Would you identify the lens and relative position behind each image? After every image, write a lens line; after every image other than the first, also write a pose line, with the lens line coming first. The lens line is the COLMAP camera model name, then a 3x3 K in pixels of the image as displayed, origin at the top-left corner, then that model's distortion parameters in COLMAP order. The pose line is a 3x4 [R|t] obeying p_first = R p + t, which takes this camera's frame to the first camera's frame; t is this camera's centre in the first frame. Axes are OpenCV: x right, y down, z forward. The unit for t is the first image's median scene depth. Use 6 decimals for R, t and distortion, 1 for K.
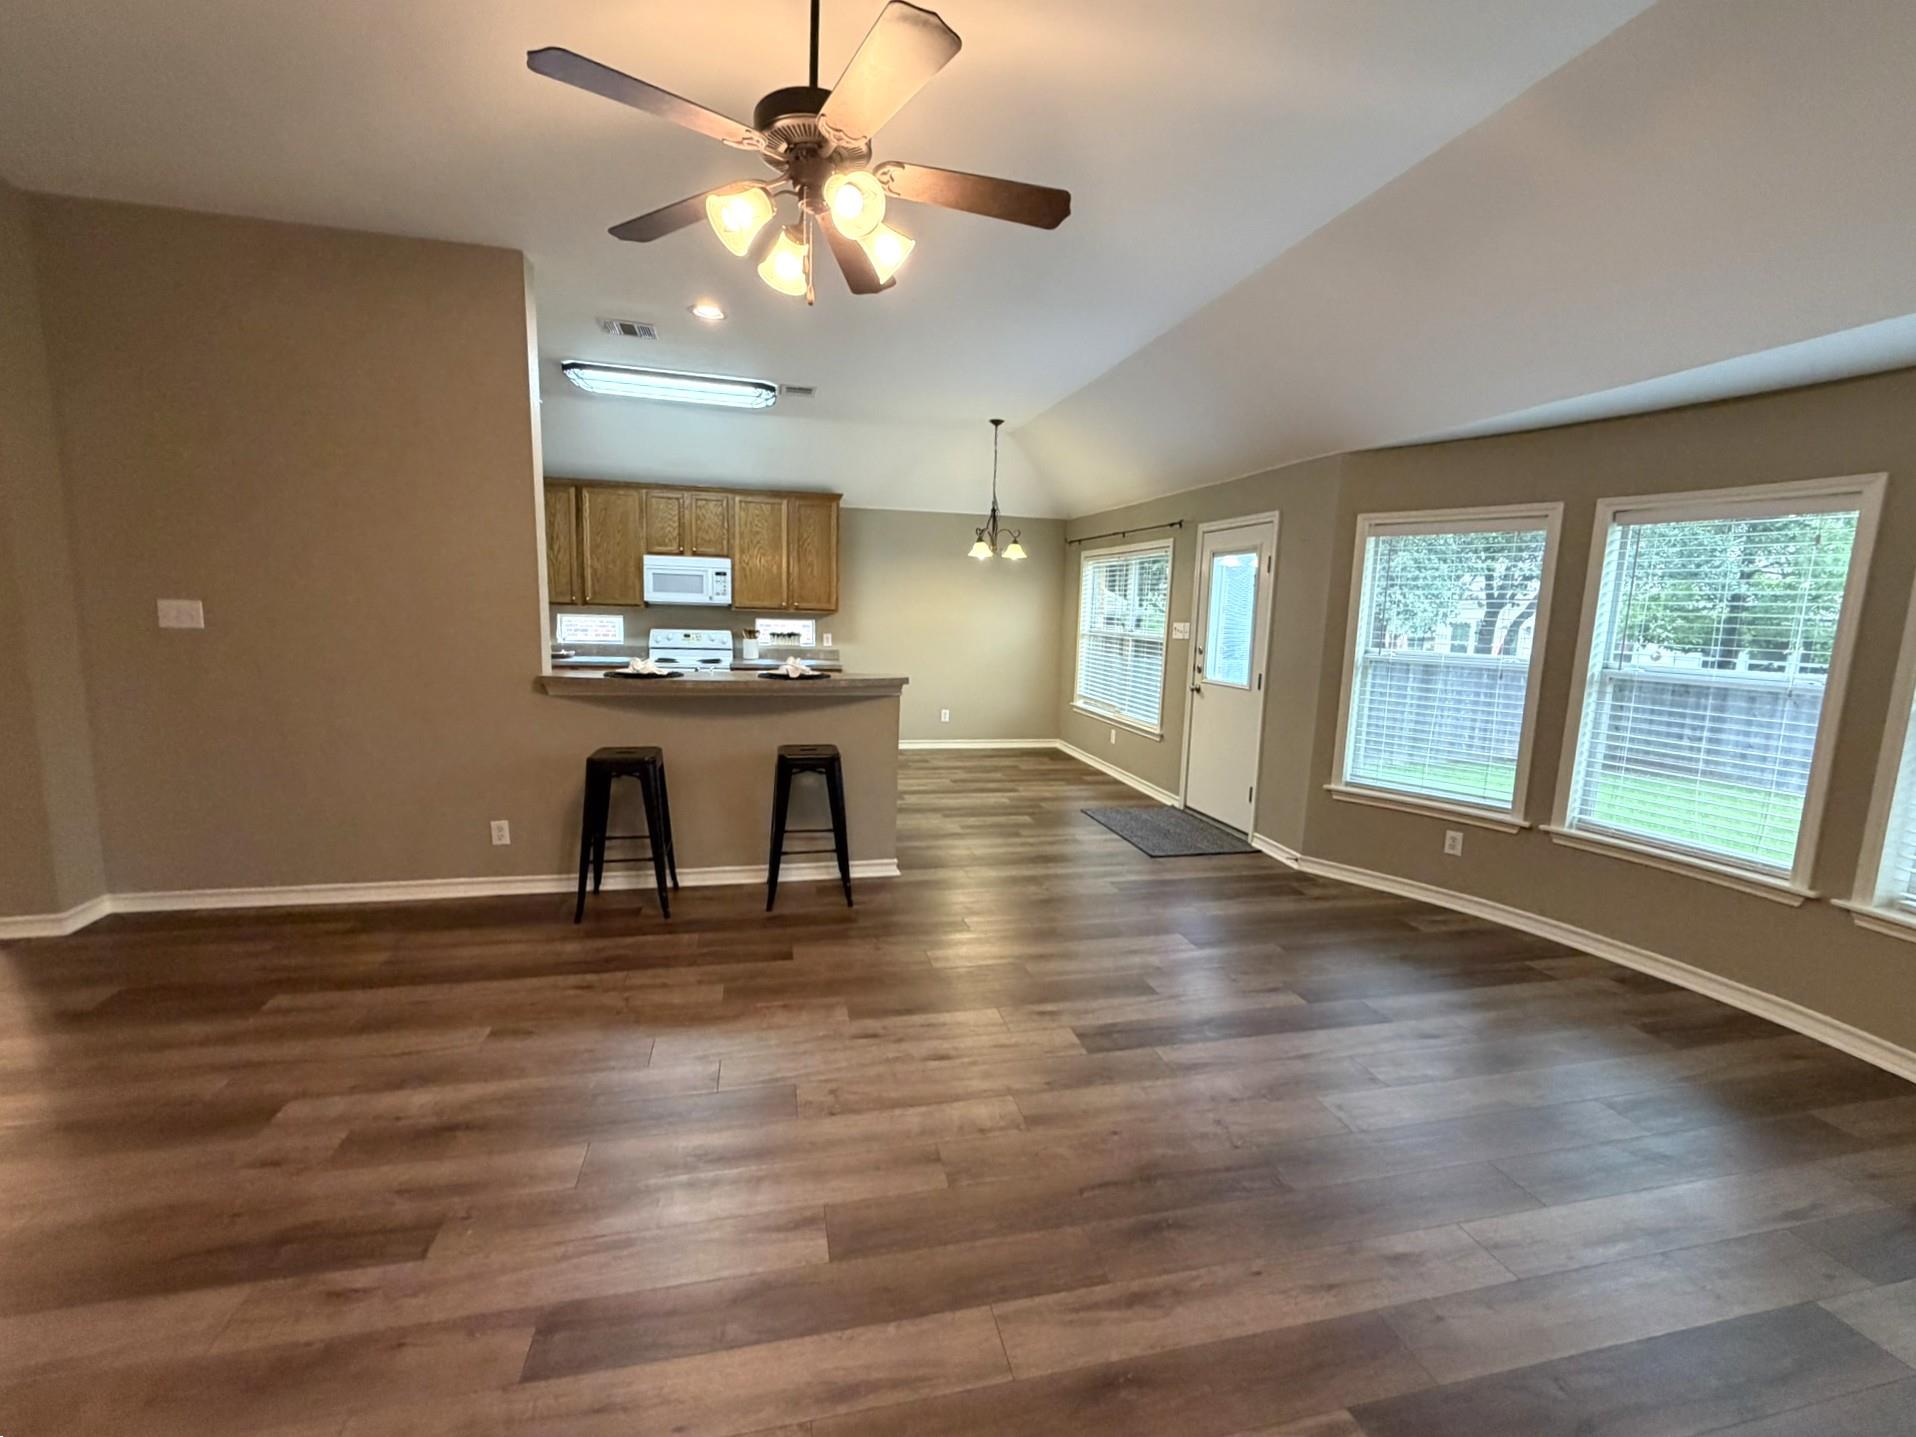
lens RADIAL K [[820.7, 0, 947.9], [0, 820.7, 720.0], [0, 0, 1]] dist [0.004419, -0.000082]
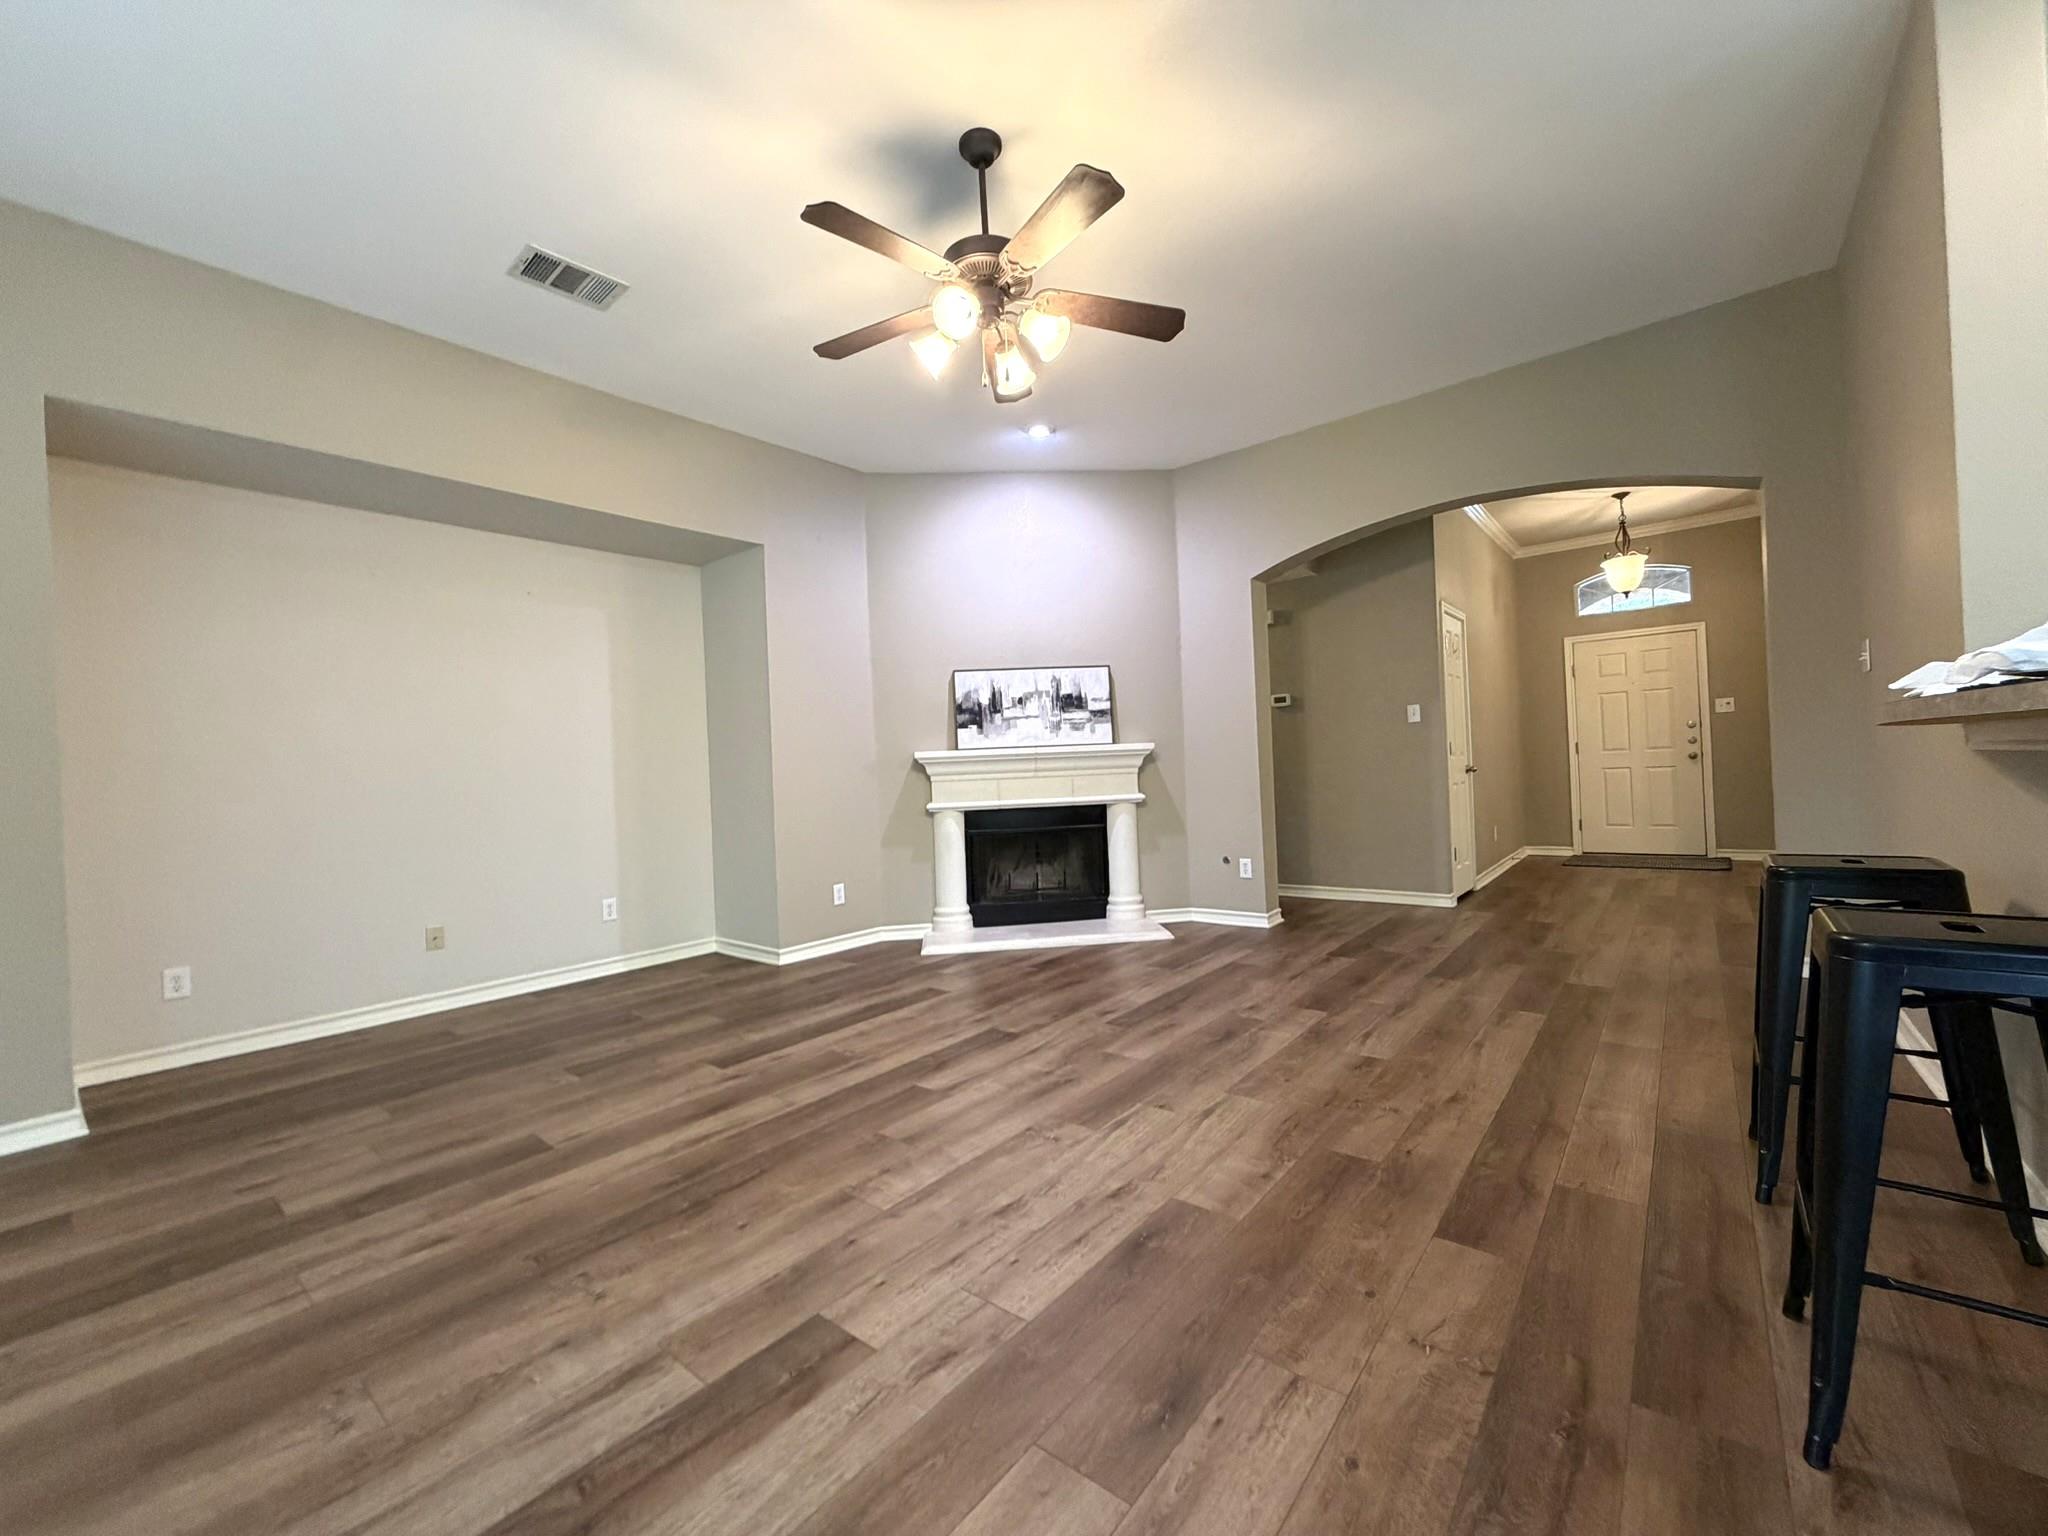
lens RADIAL K [[819.5, 0, 1018.4], [0, 819.5, 770.7], [0, 0, 1]] dist [0.001826, 0.000535]
pose [[-0.795699, 0.000266, -0.605692, 0.457076], [-0.066730, 0.993874, 0.088100, -0.037041], [0.602005, 0.110519, -0.790807, 1.676619]]
